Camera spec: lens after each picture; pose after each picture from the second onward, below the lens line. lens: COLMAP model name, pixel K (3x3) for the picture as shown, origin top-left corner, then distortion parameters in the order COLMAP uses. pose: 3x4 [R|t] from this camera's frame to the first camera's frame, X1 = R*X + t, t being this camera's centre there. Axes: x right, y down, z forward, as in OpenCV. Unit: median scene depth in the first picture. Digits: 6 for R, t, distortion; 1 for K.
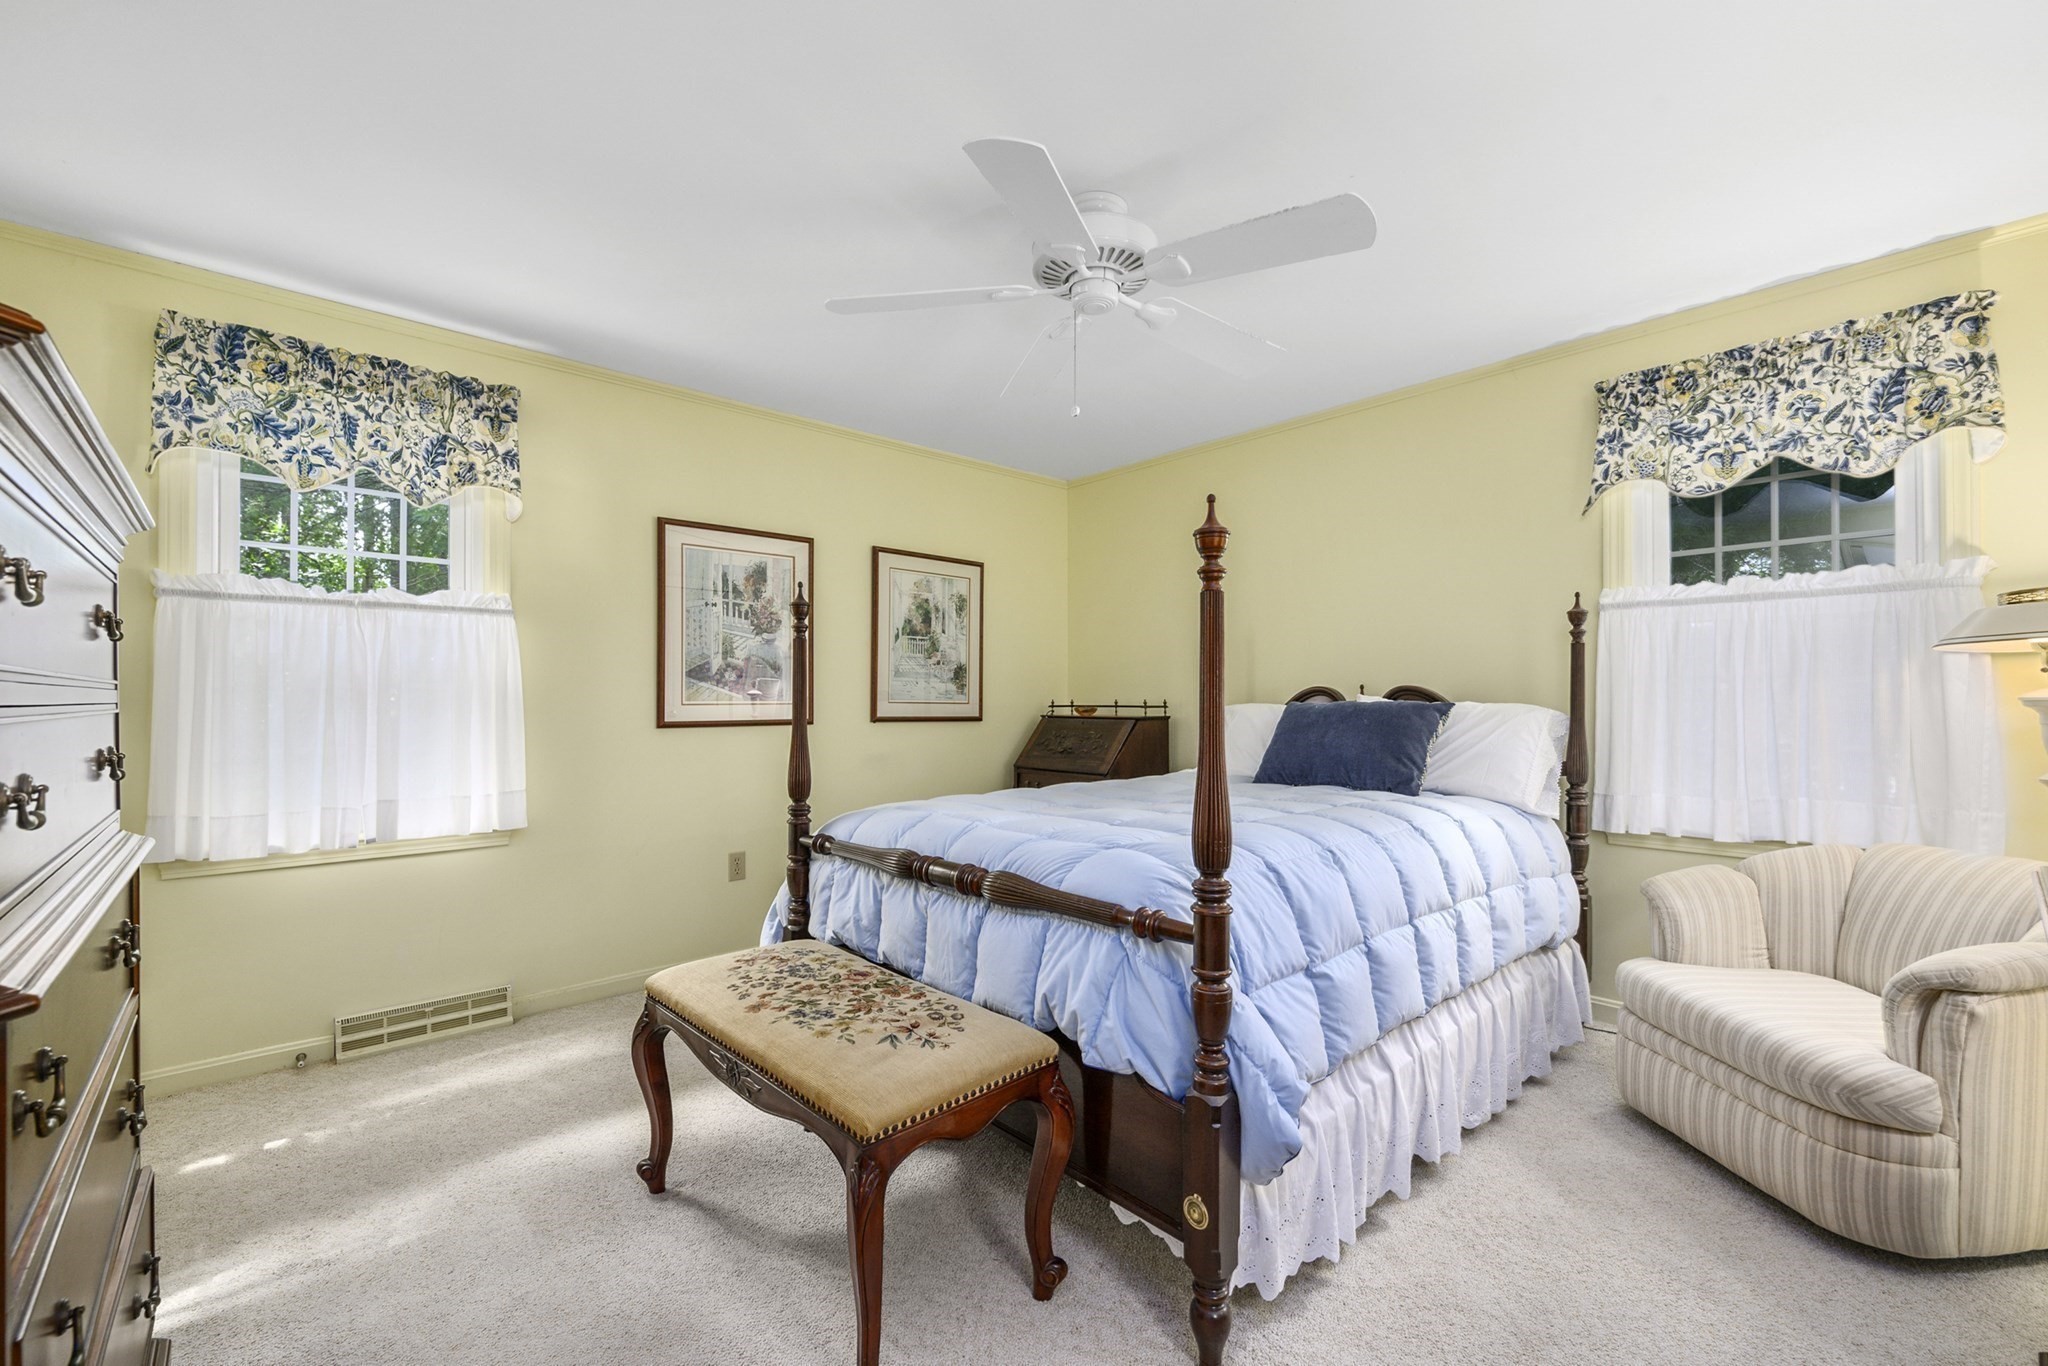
lens RADIAL K [[835.9, 0, 1034.0], [0, 835.9, 690.1], [0, 0, 1]] dist [0.004499, 0.000147]
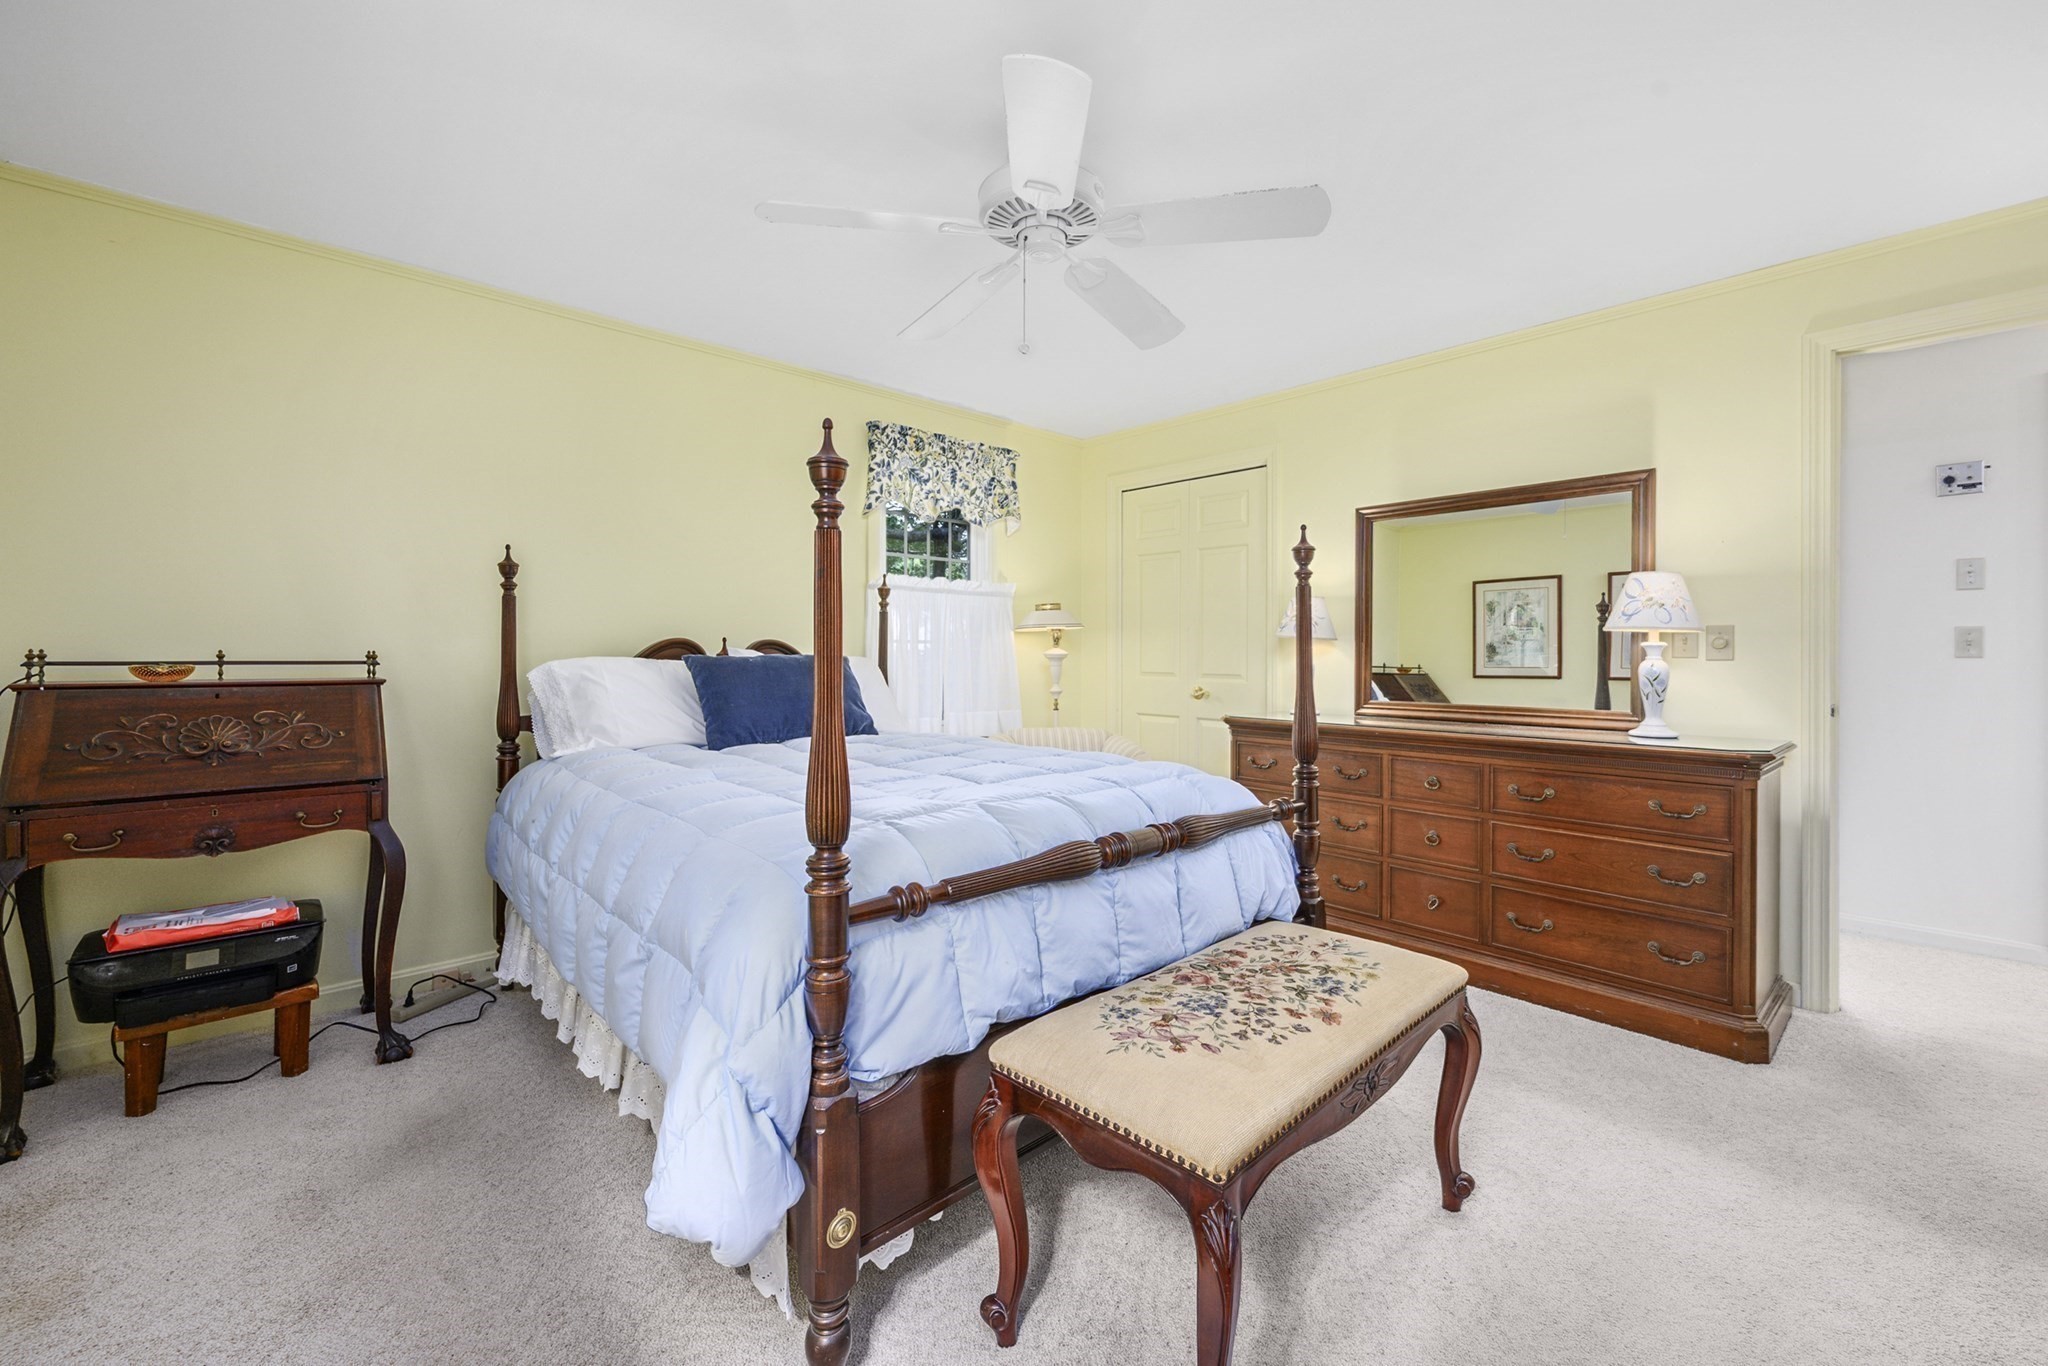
lens RADIAL K [[824.1, 0, 1026.3], [0, 824.1, 664.0], [0, 0, 1]] dist [0.001713, 0.000069]
pose [[0.003486, -0.008397, 0.999959, -1.013687], [-0.014431, 0.999860, 0.008447, 0.019952], [-0.999890, -0.014460, 0.003364, 1.144118]]
